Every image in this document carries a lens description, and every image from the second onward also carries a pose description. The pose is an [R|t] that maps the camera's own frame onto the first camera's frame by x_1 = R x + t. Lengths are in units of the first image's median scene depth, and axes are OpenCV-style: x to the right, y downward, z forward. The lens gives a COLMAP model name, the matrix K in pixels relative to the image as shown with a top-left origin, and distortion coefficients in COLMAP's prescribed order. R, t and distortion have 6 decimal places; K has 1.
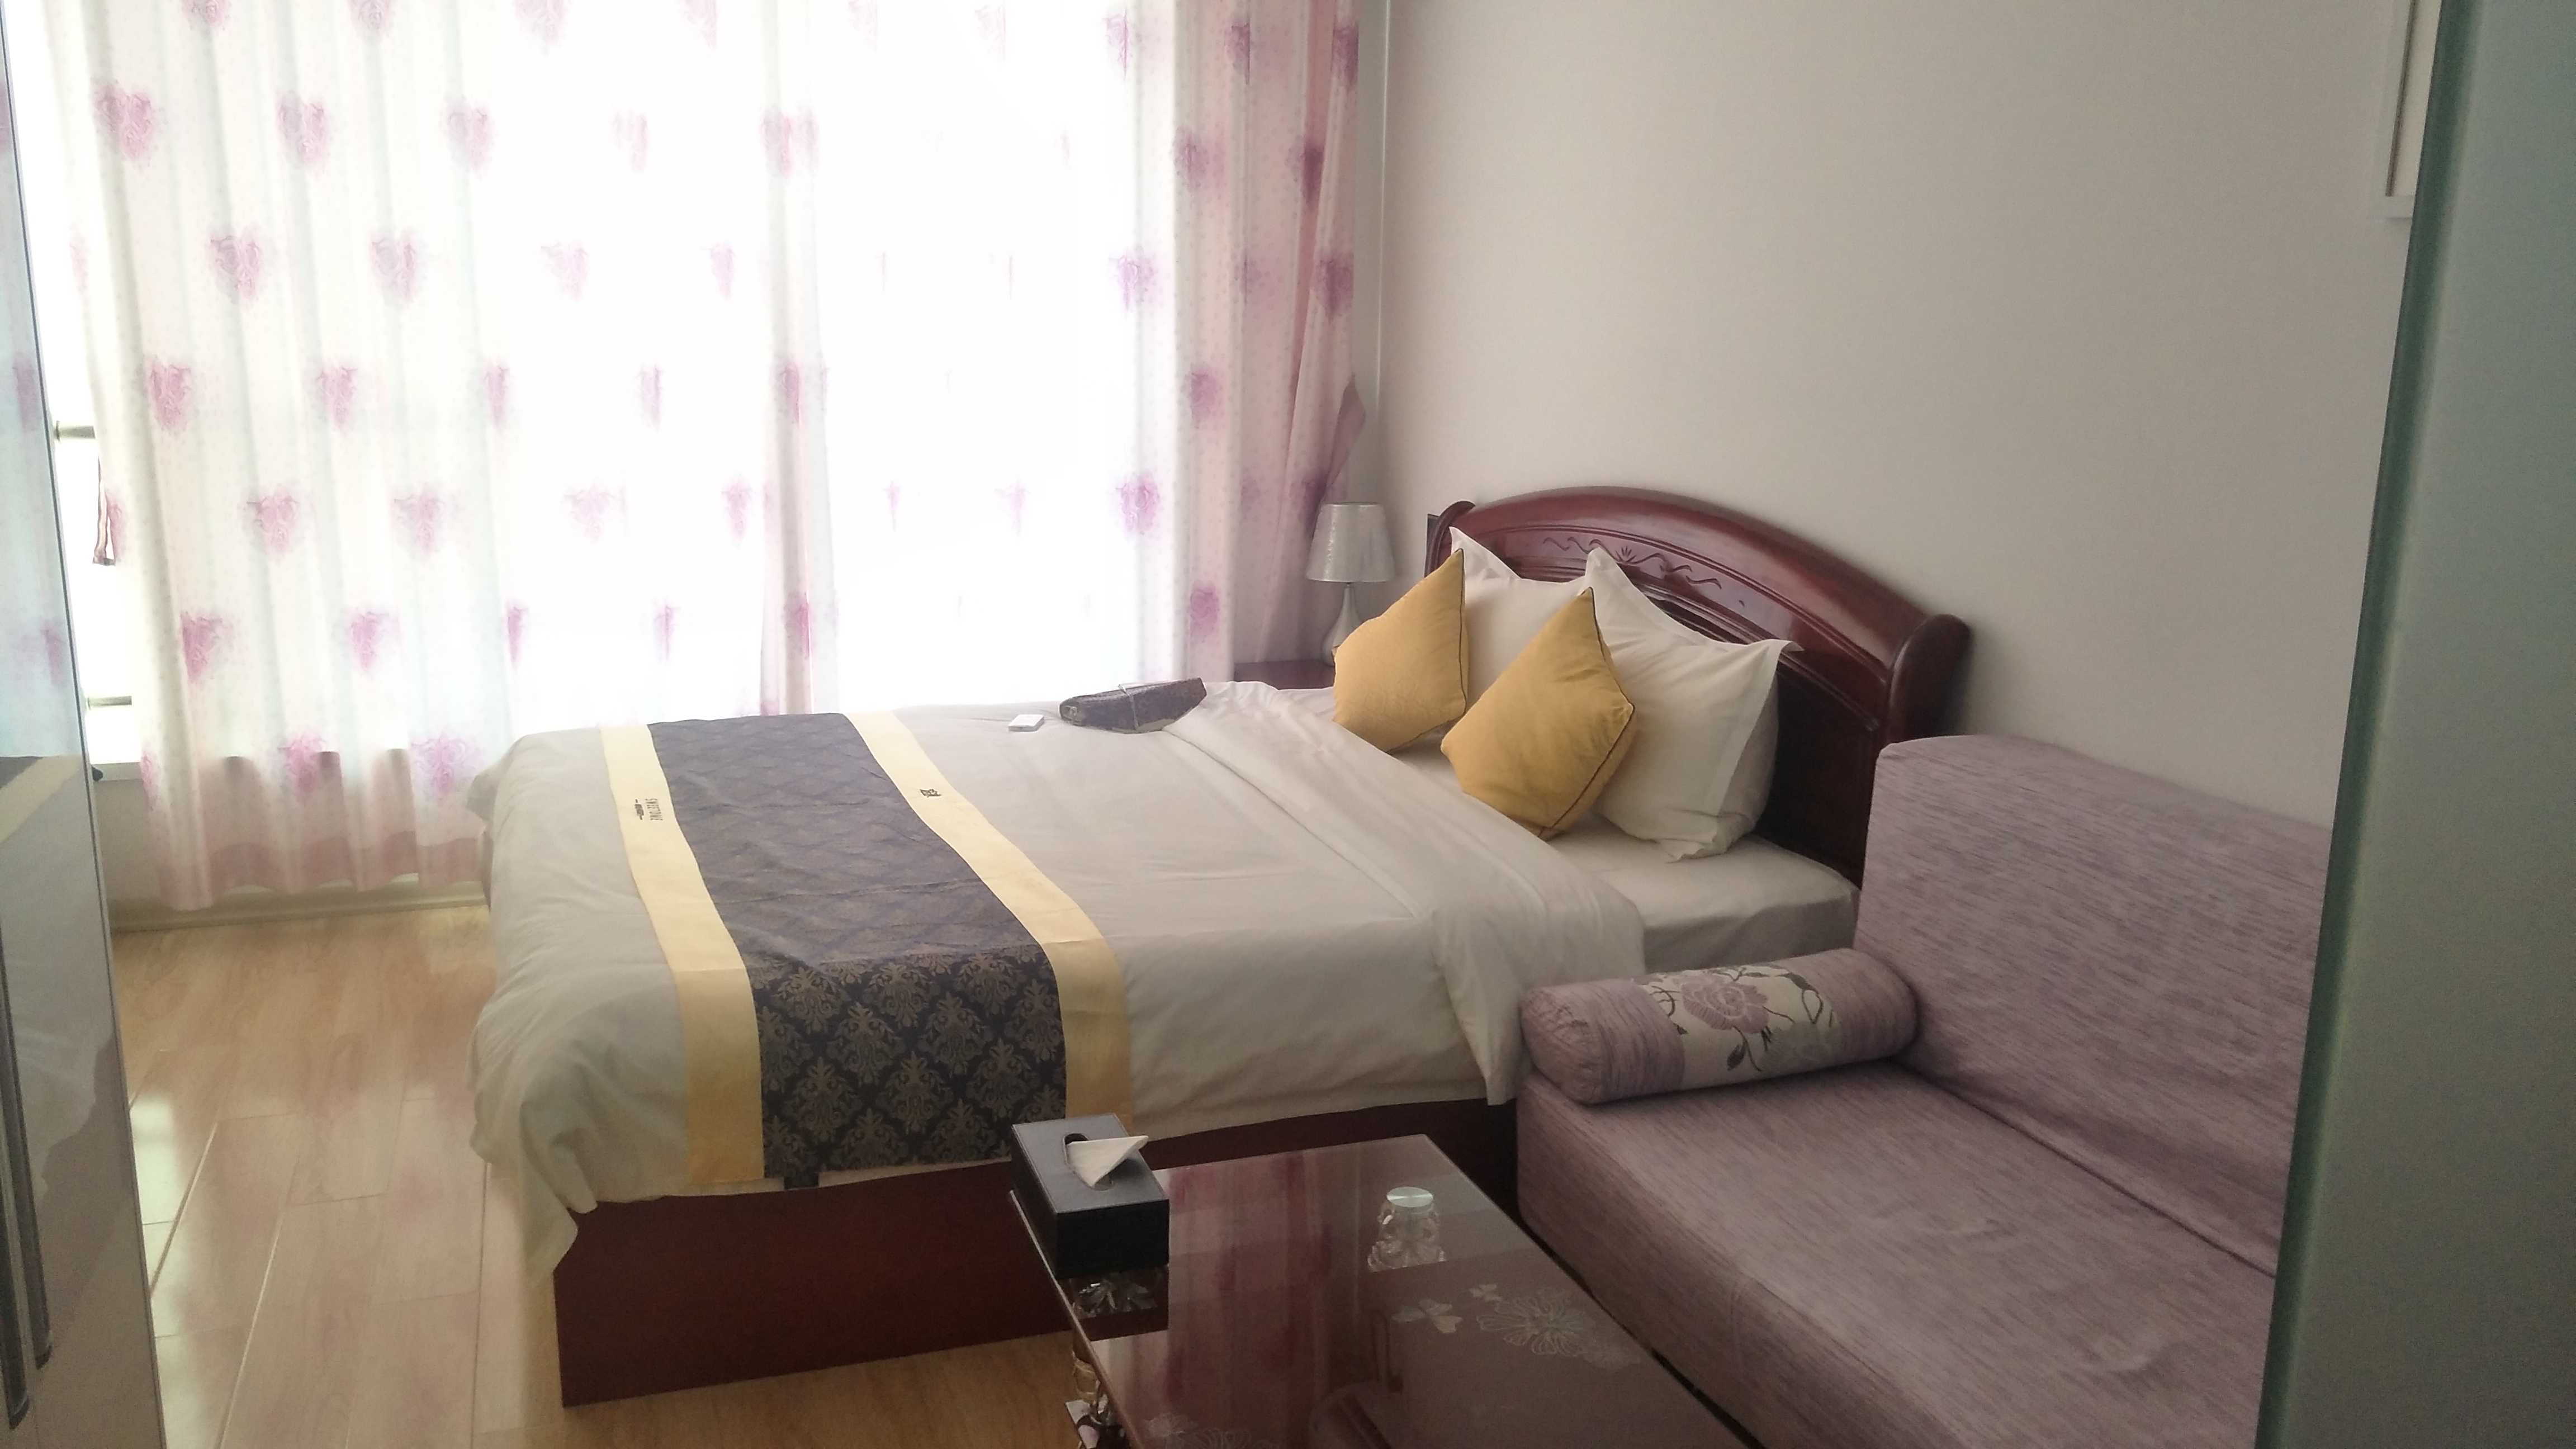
lens RADIAL K [[2066.3, 0, 1288.0], [0, 2066.3, 724.5], [0, 0, 1]] dist [-0.007650, -0.008311]
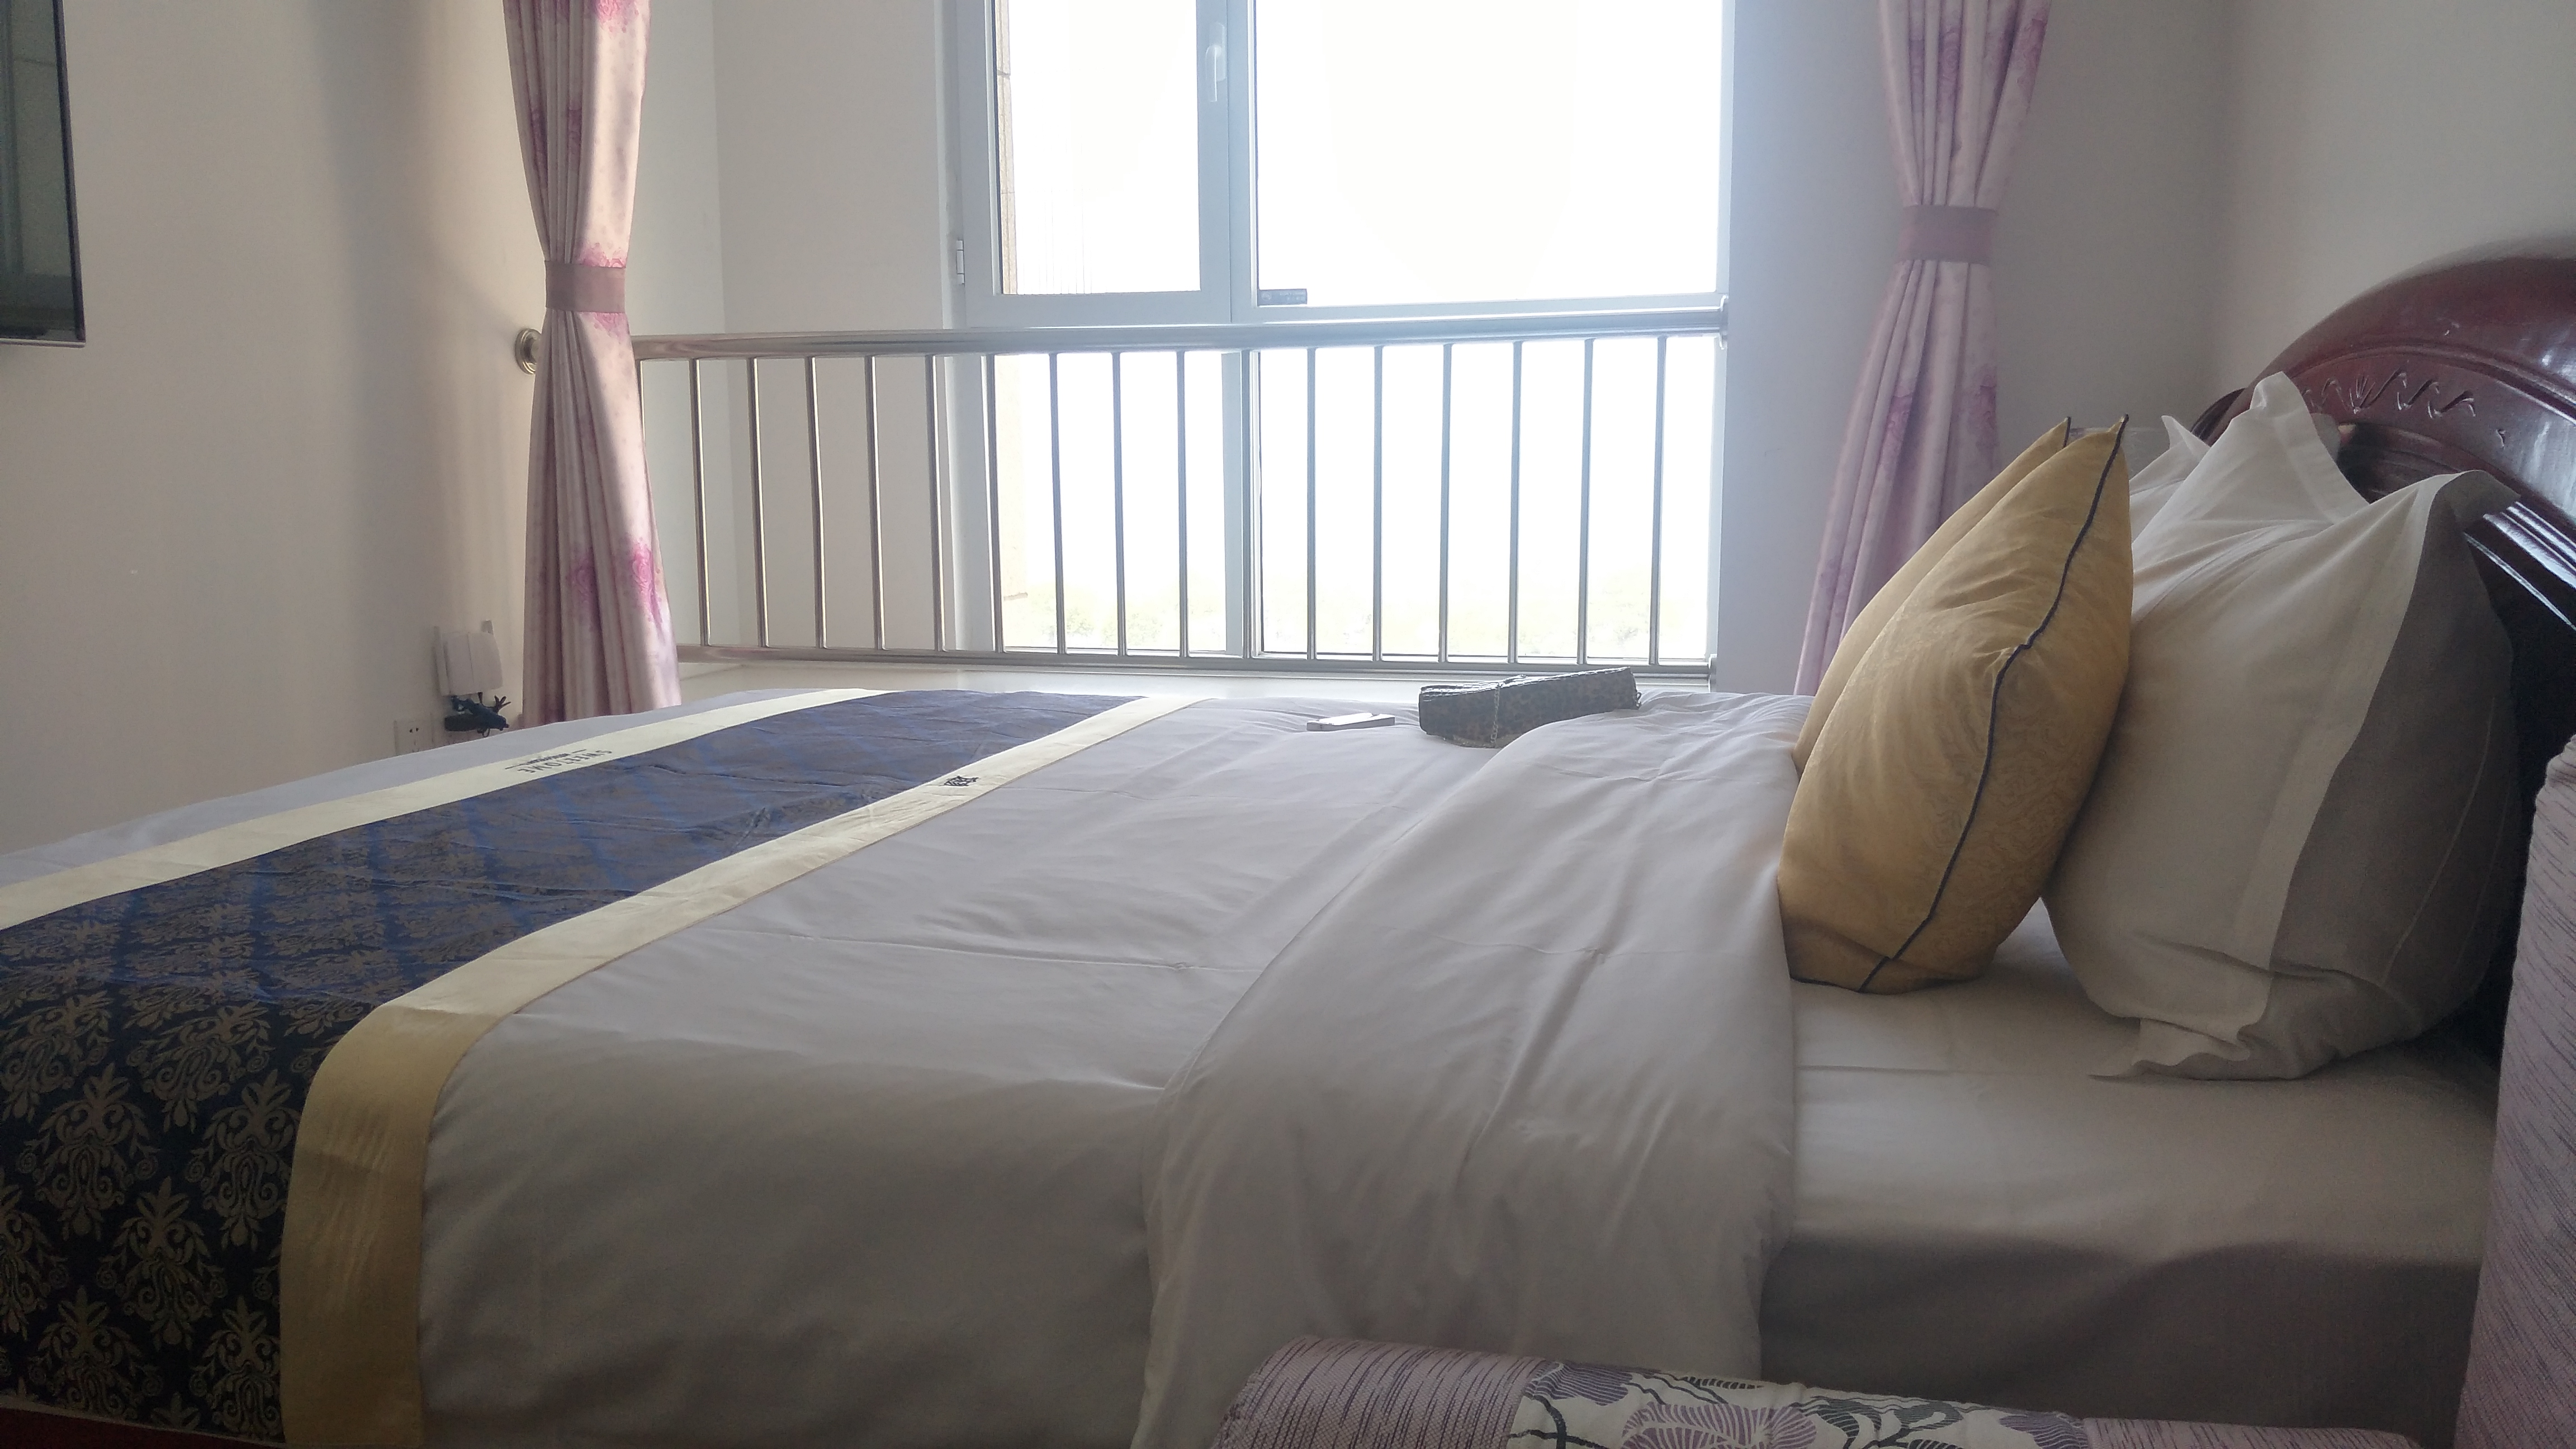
lens RADIAL K [[2066.3, 0, 1288.0], [0, 2066.3, 724.5], [0, 0, 1]] dist [-0.007650, -0.008311]
pose [[0.809507, 0.057524, -0.584285, 0.311112], [-0.097801, 0.994496, -0.037590, 0.035394], [0.578907, 0.087573, 0.810678, 0.677609]]
